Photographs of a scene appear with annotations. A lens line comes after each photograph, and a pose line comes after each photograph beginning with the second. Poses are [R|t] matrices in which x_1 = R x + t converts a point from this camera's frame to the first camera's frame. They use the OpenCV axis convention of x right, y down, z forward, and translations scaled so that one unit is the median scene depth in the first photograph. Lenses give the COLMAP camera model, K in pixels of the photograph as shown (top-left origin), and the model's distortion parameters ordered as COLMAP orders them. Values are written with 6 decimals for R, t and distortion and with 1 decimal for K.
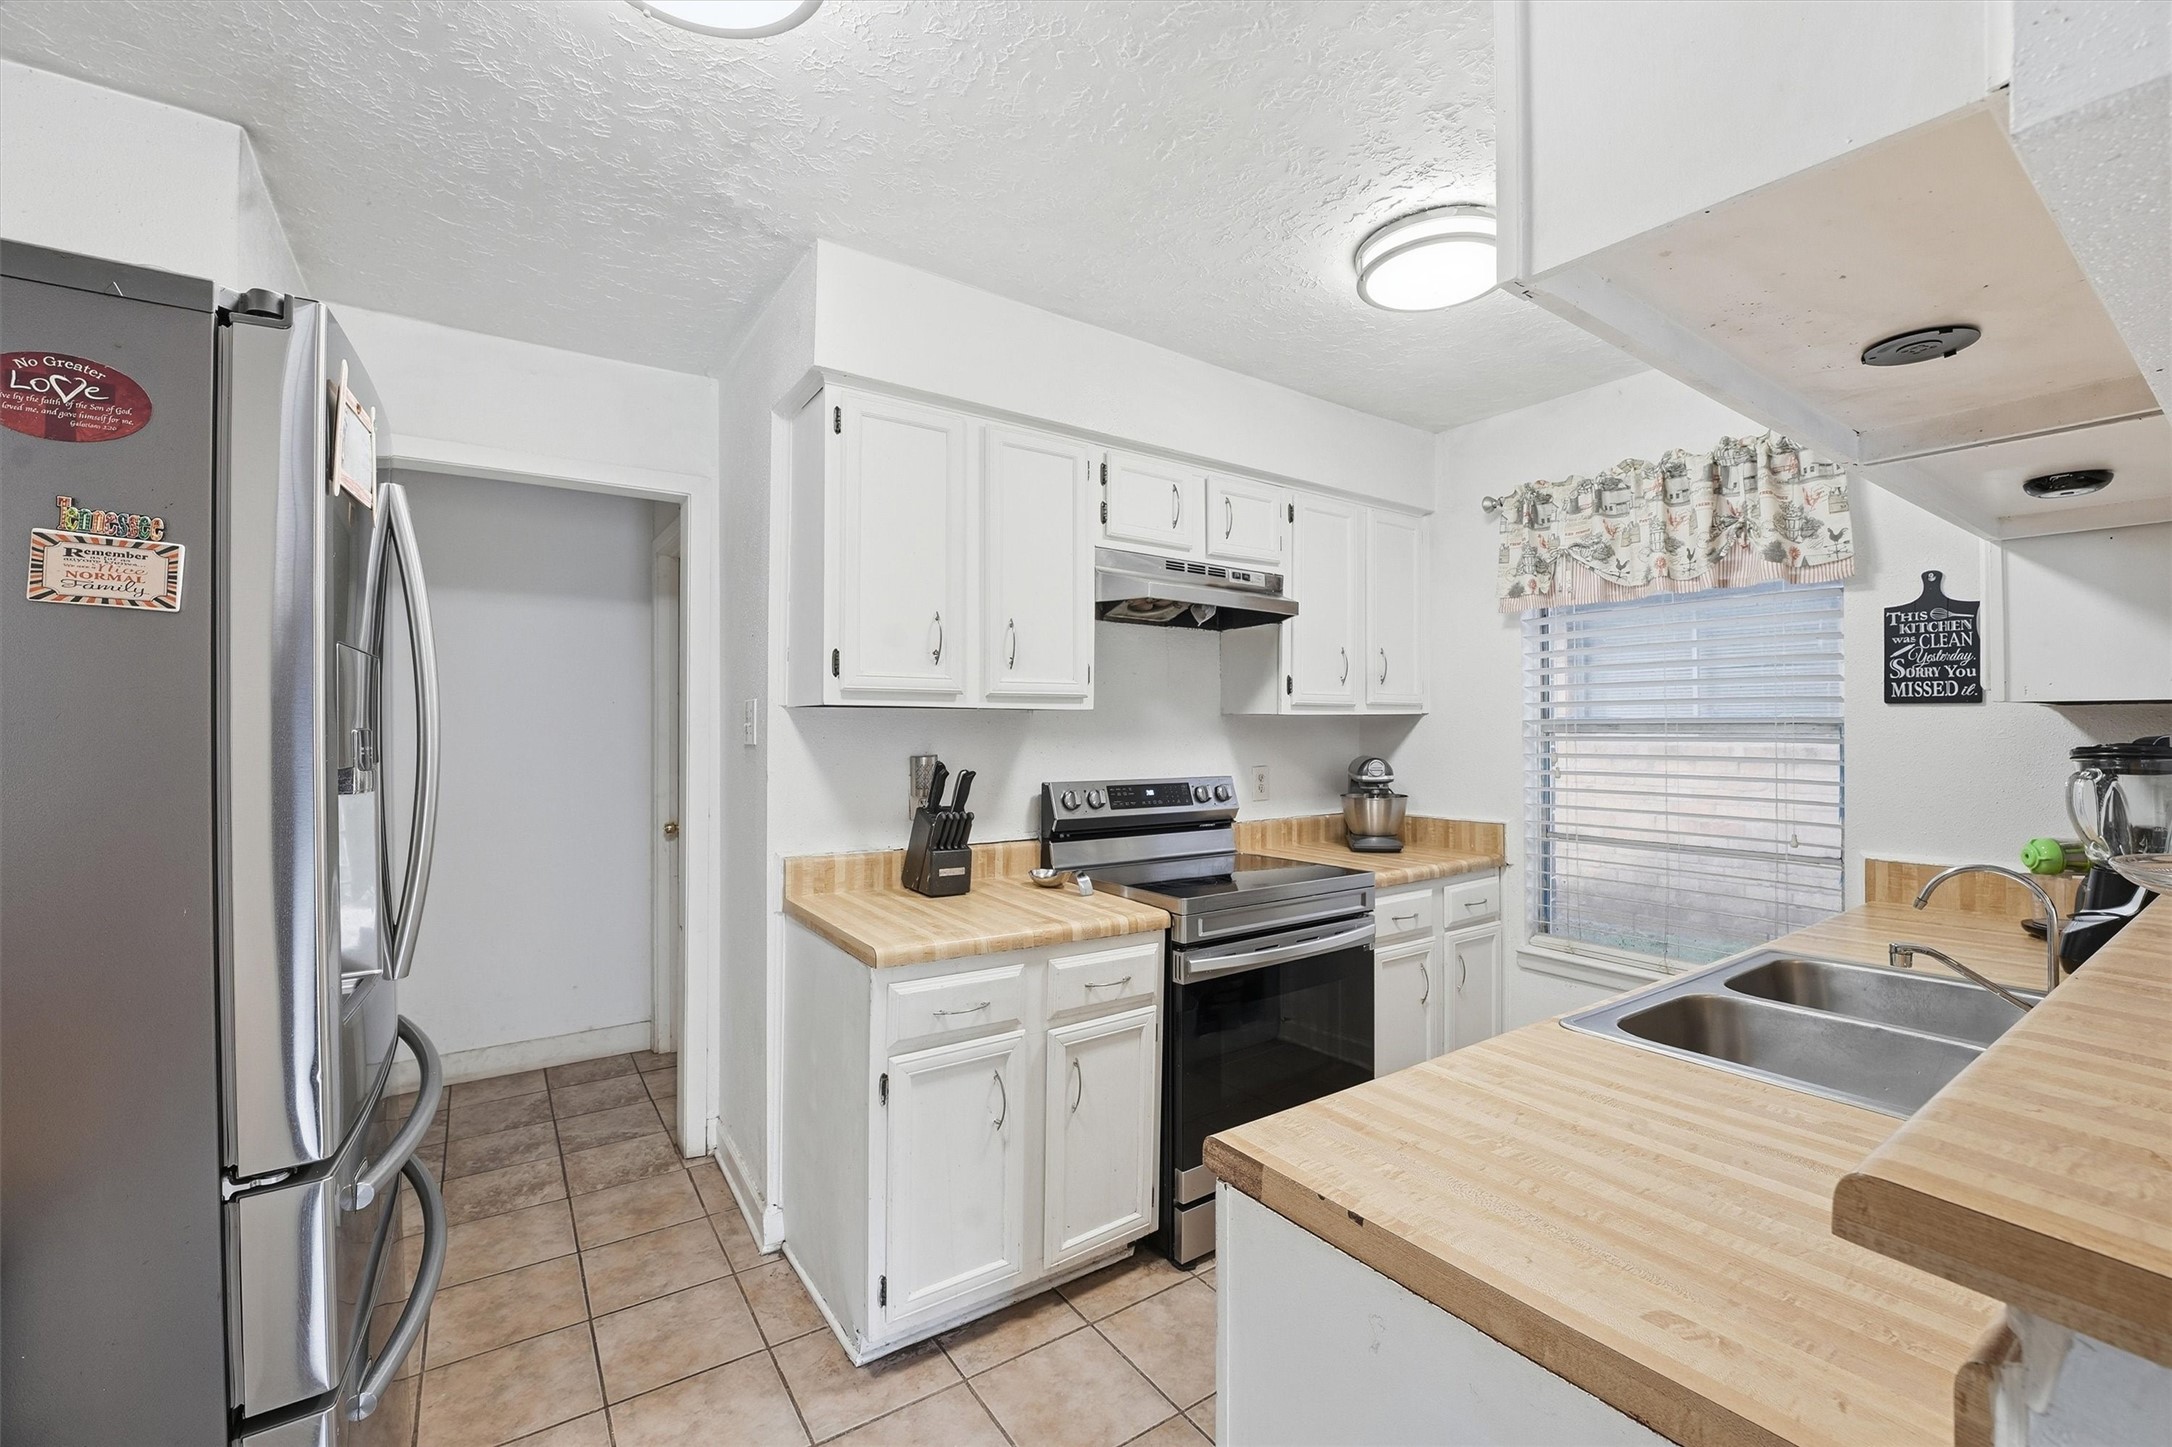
lens RADIAL K [[892.0, 0, 1096.6], [0, 892.0, 724.3], [0, 0, 1]] dist [-0.017804, -0.000737]
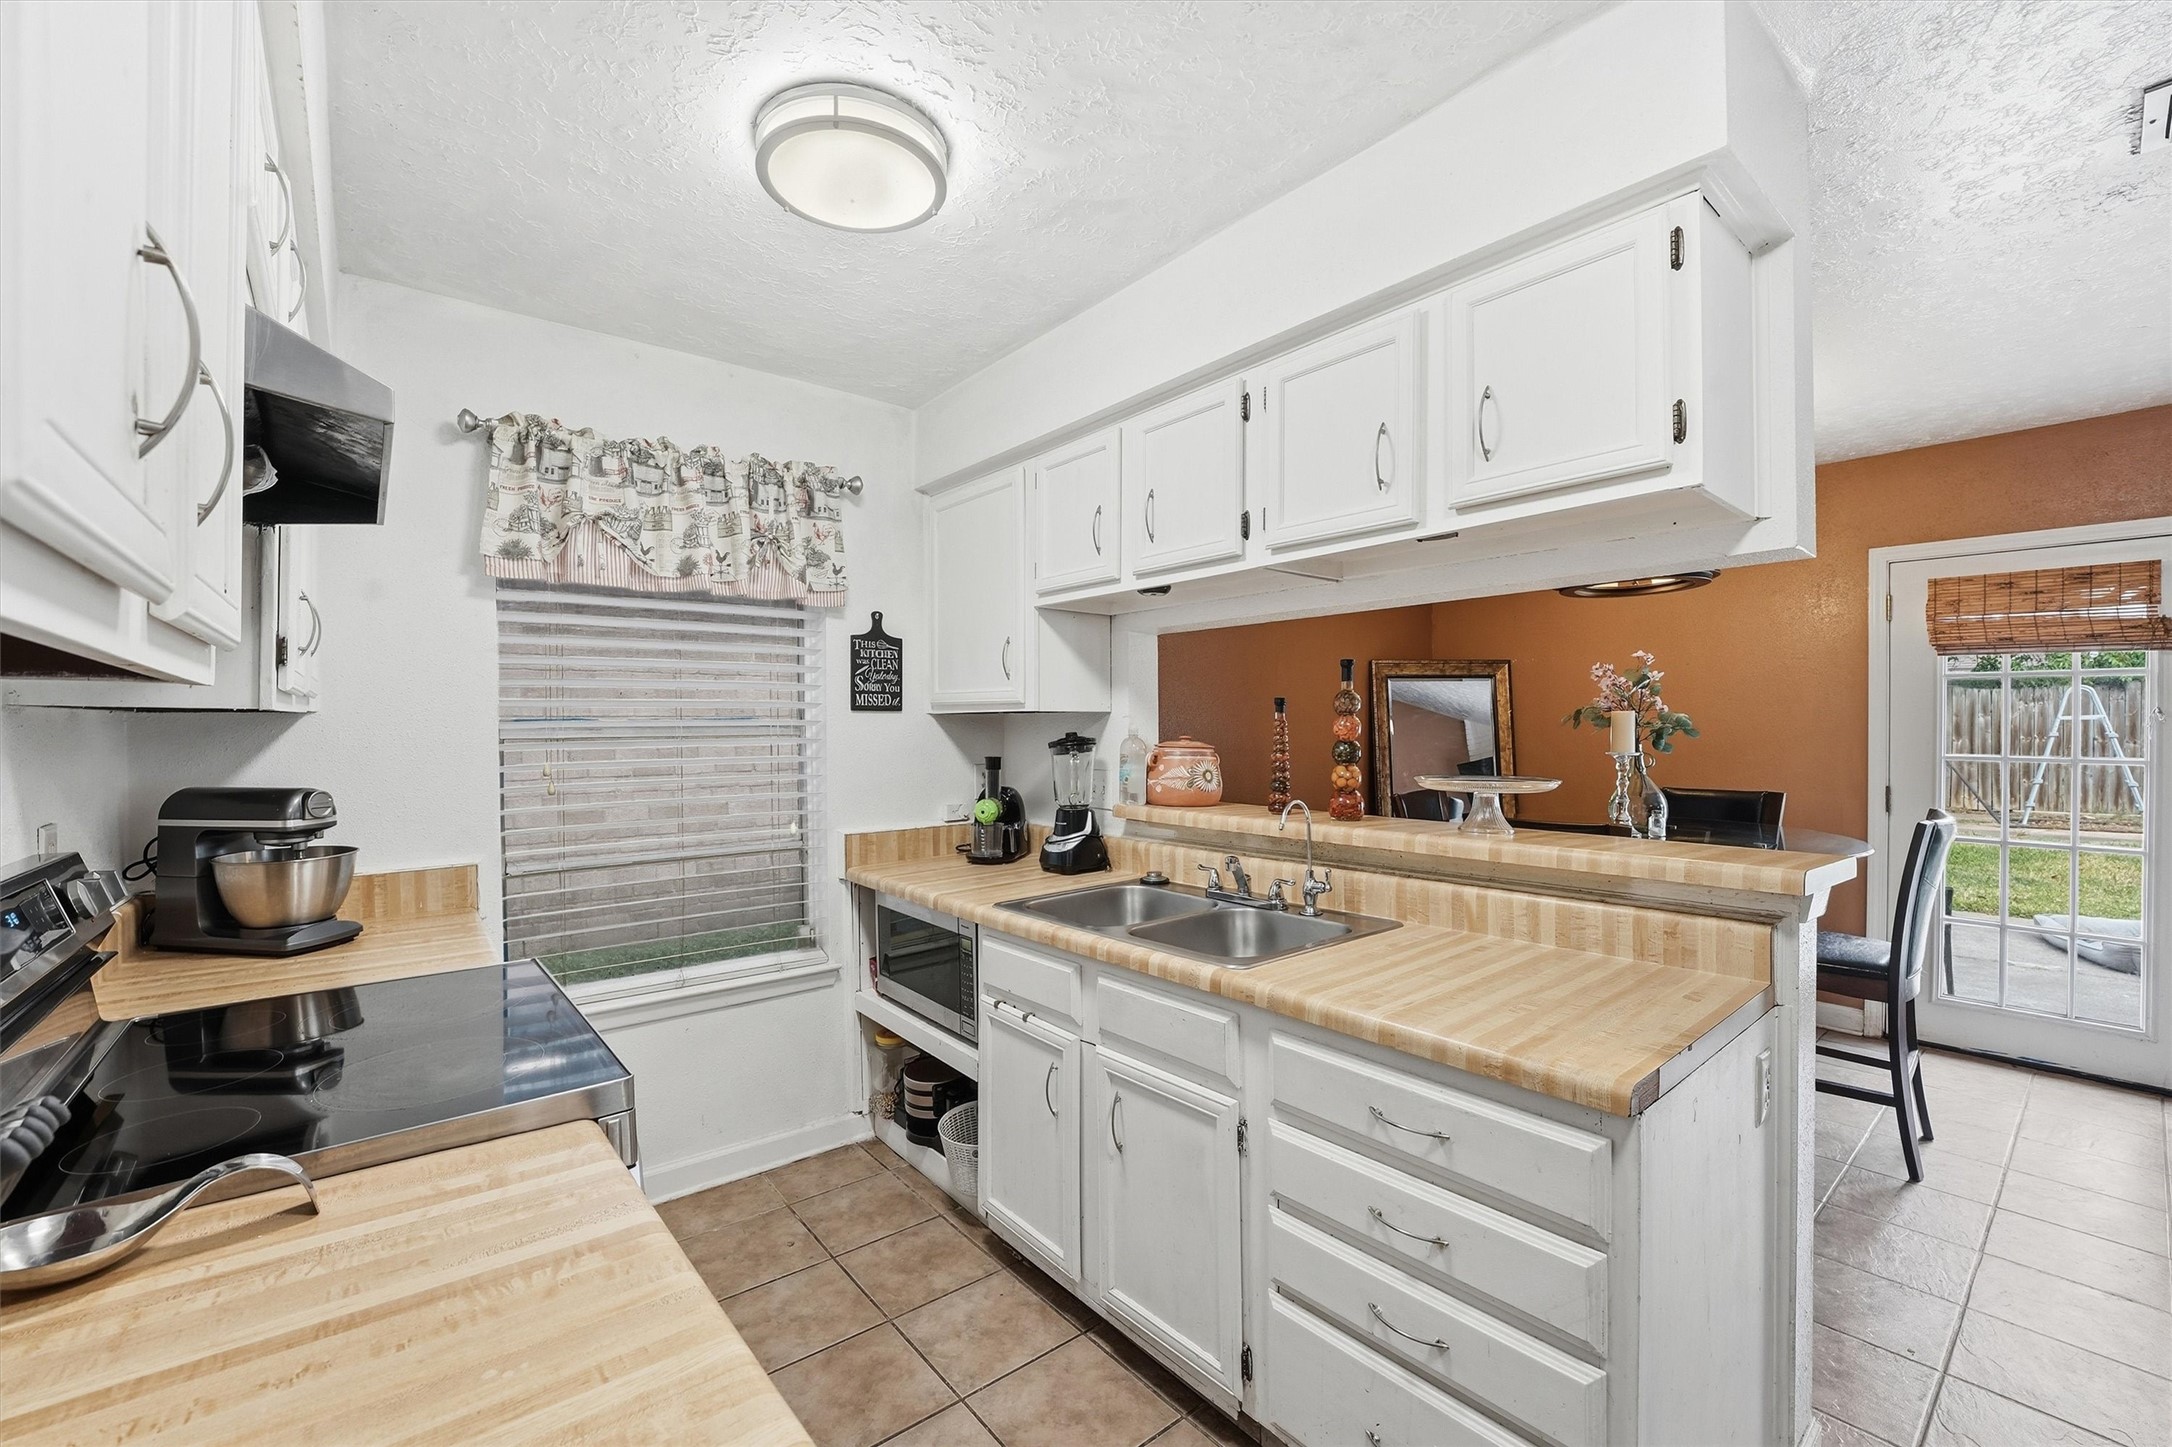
lens RADIAL K [[892.0, 0, 1076.1], [0, 892.0, 722.3], [0, 0, 1]] dist [-0.017804, -0.000737]
pose [[-0.070745, 0.003776, 0.997487, -0.354796], [0.004425, 0.999984, -0.003471, -0.000485], [-0.997485, 0.004168, -0.070760, 0.668843]]
